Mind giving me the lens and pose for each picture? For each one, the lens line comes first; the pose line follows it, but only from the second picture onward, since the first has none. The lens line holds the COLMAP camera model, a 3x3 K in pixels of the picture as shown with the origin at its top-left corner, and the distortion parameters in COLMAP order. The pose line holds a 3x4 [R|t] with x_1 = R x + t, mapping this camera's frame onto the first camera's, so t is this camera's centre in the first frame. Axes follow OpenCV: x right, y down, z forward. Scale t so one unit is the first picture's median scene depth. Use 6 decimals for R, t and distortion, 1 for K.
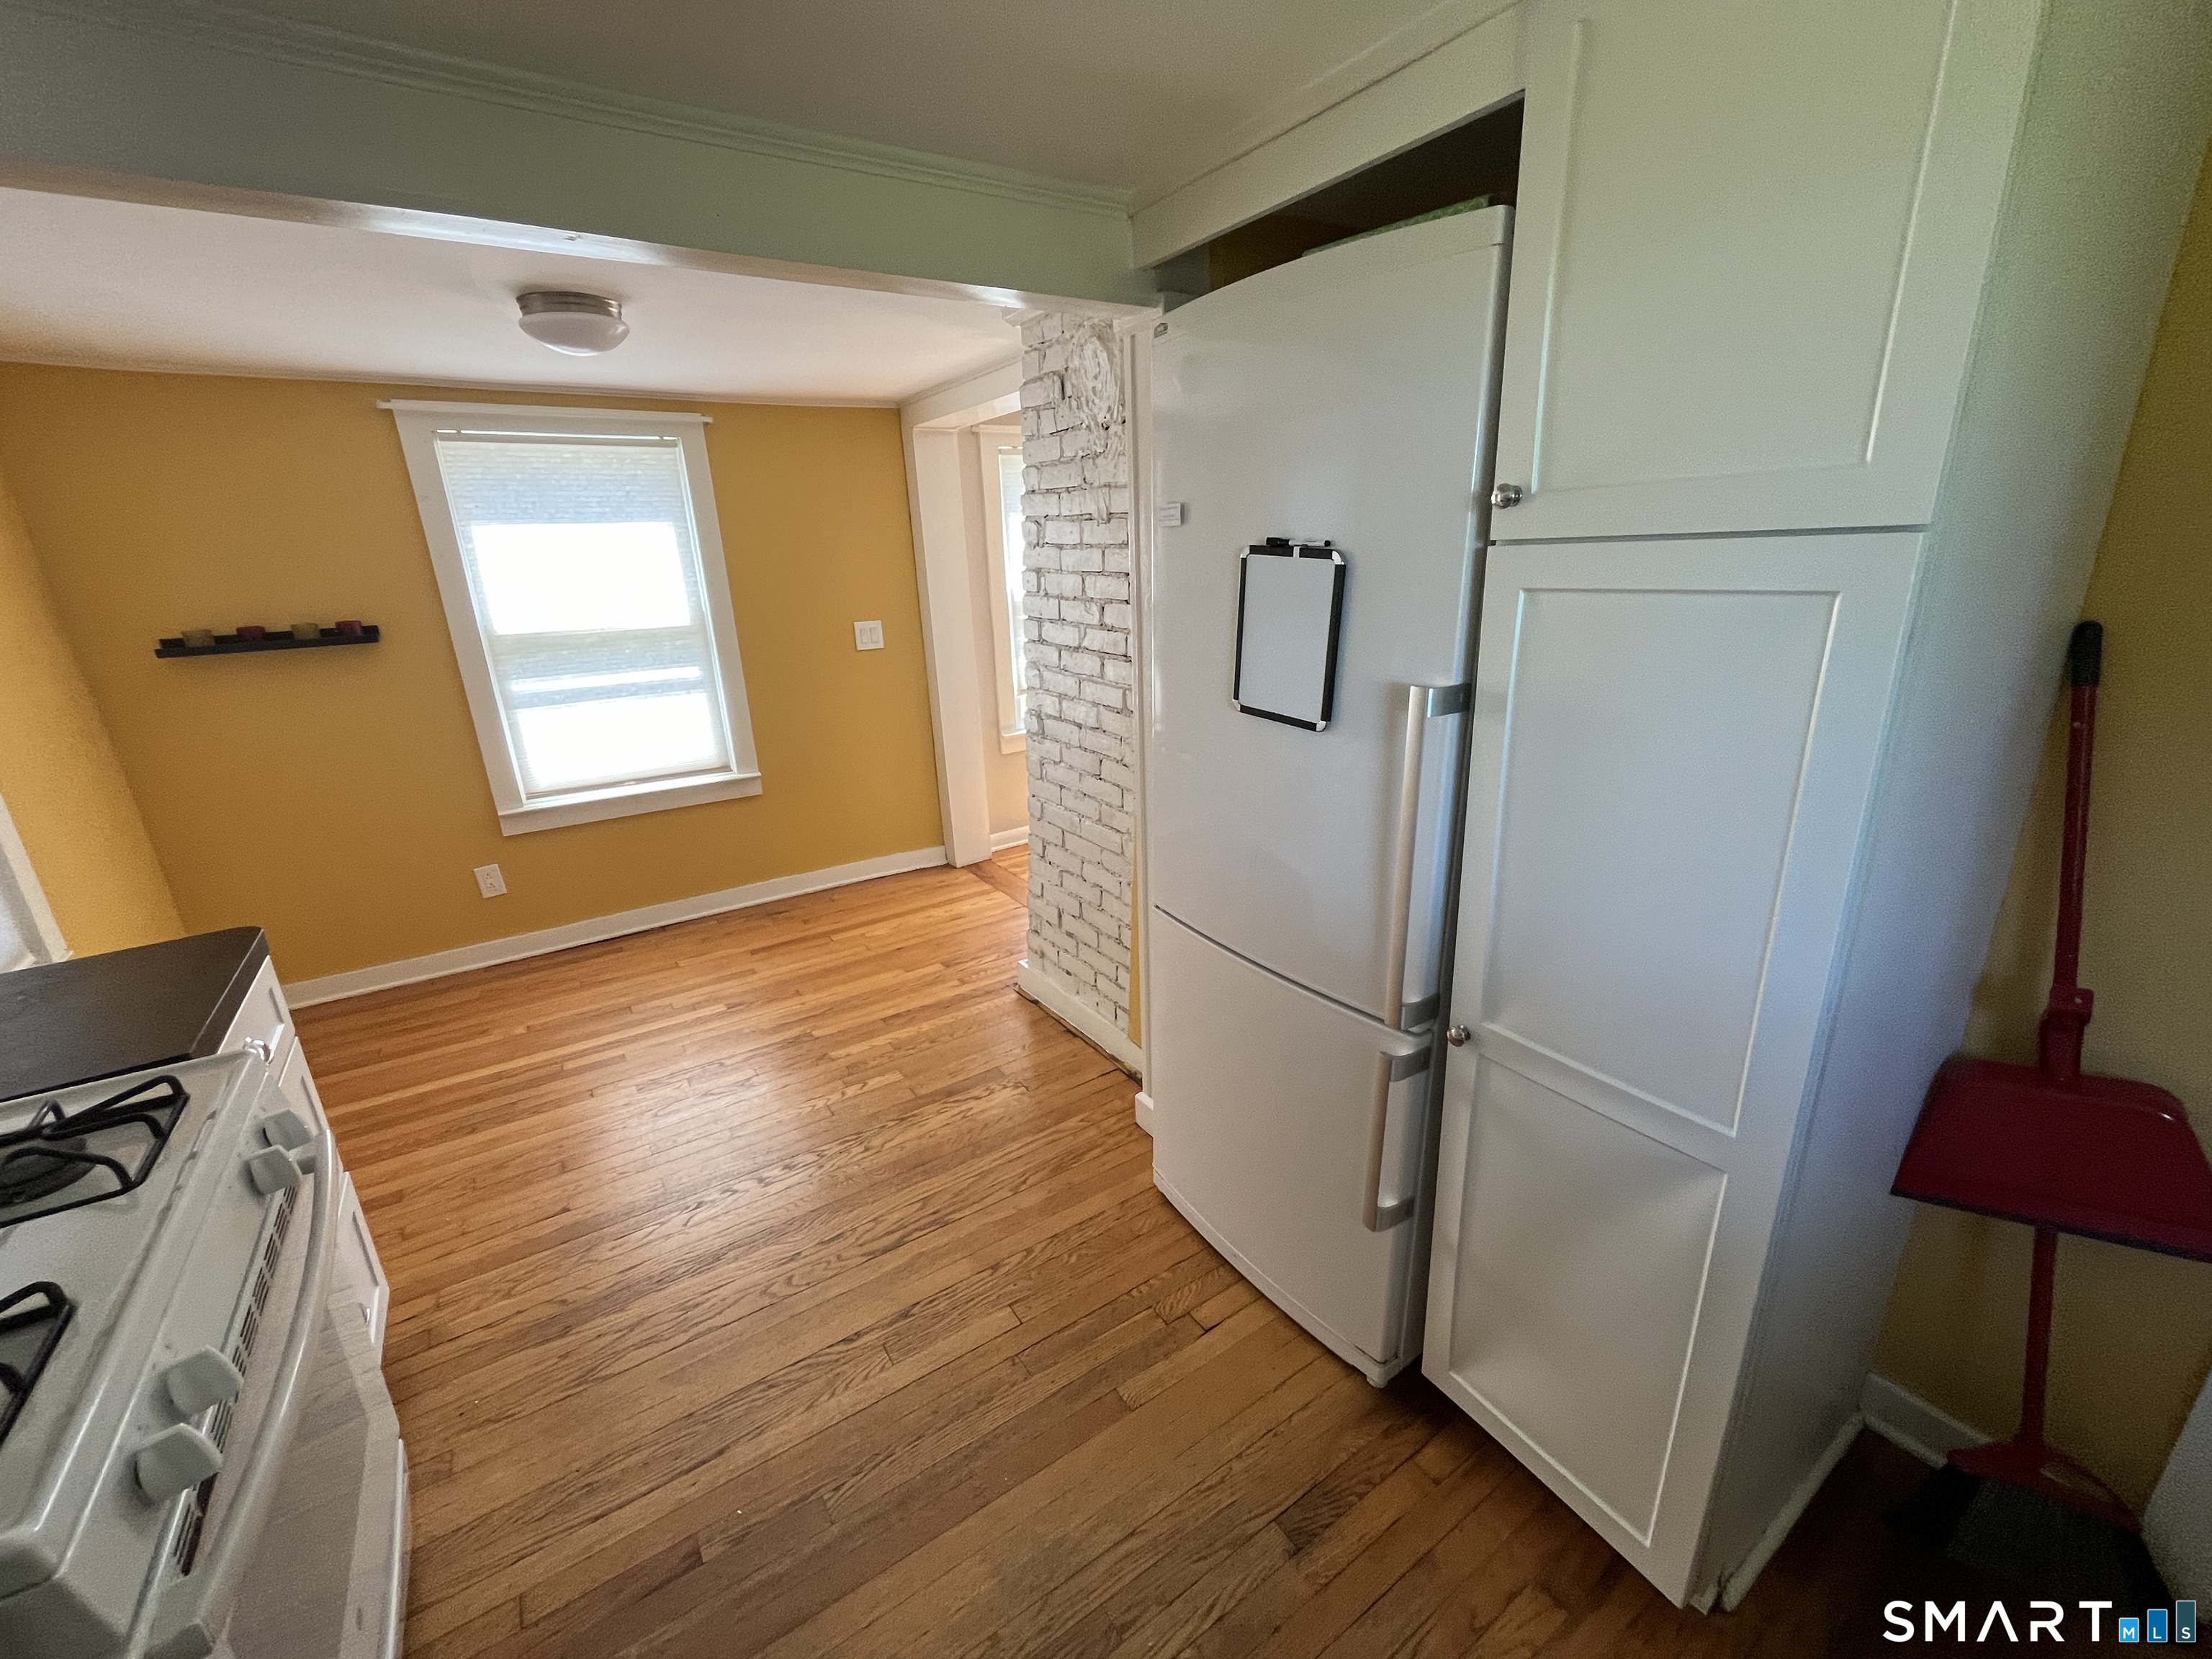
lens RADIAL K [[897.8, 0, 1102.3], [0, 897.8, 830.8], [0, 0, 1]] dist [-0.001865, -0.000088]
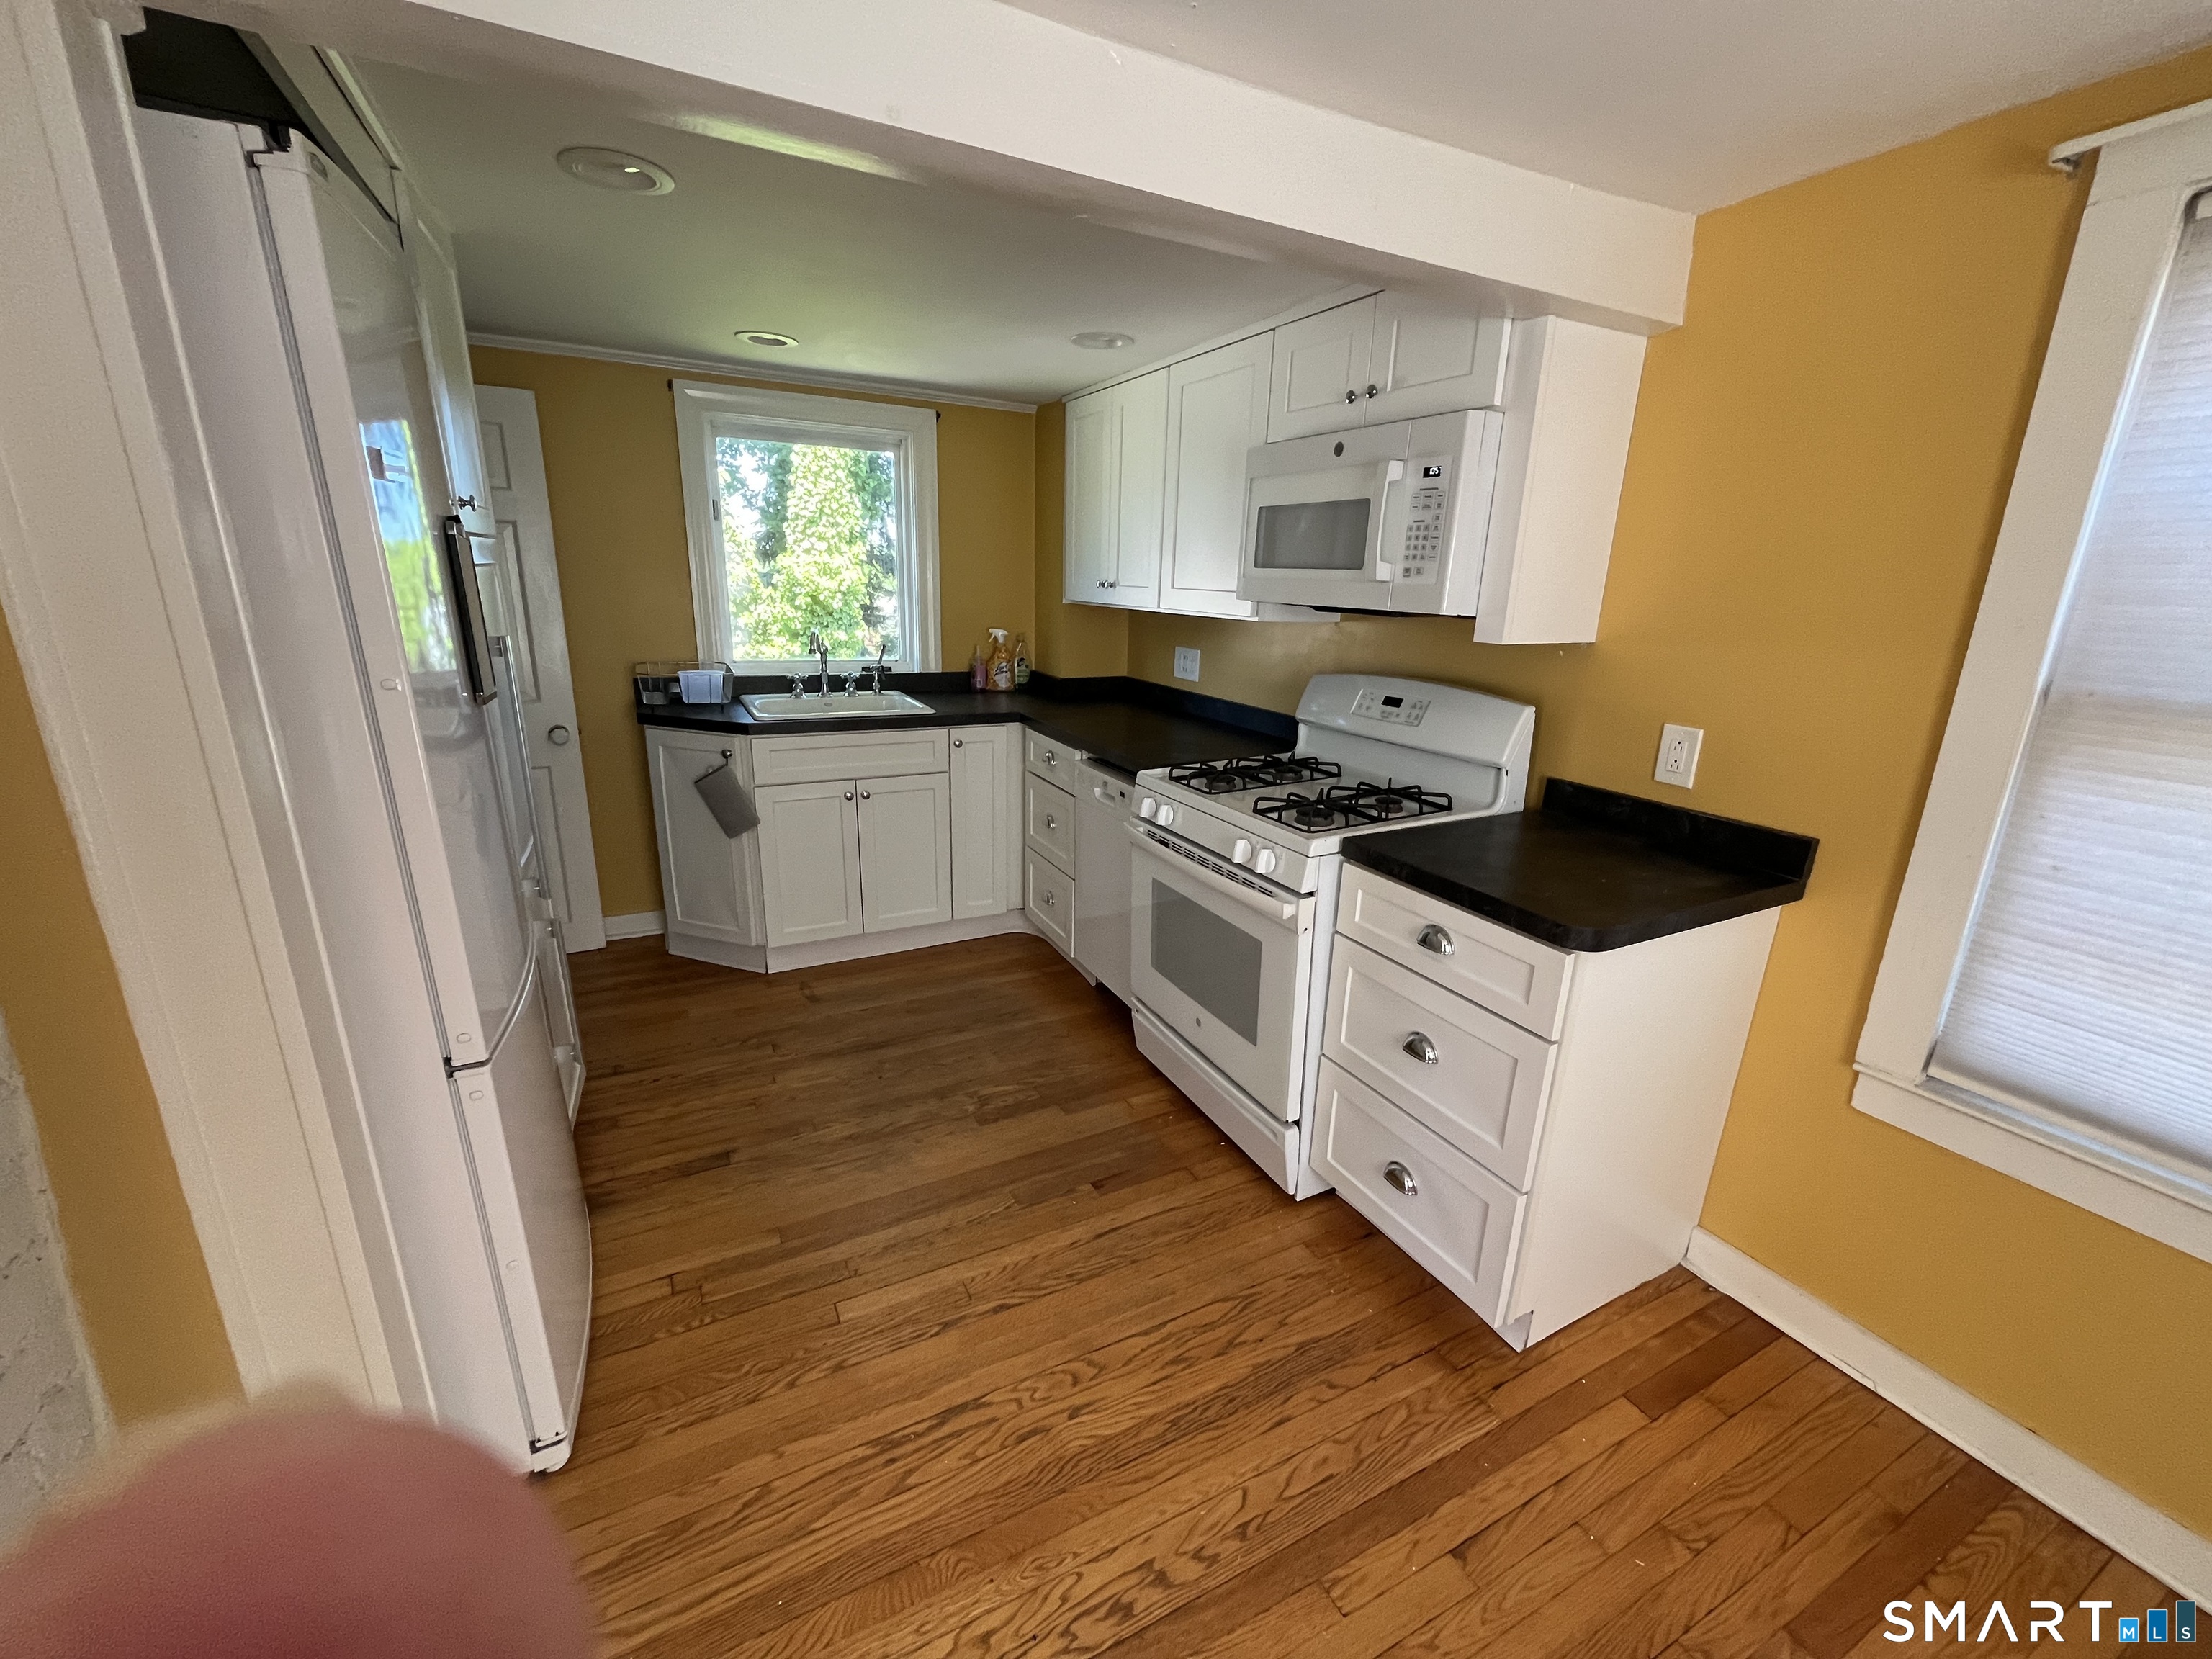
lens RADIAL K [[897.8, 0, 1105.2], [0, 897.8, 826.4], [0, 0, 1]] dist [-0.001865, -0.000088]
pose [[-0.992320, -0.015938, 0.122663, -0.495602], [0.054864, 0.832065, 0.551958, -0.422165], [-0.110861, 0.554449, -0.824801, 1.475095]]
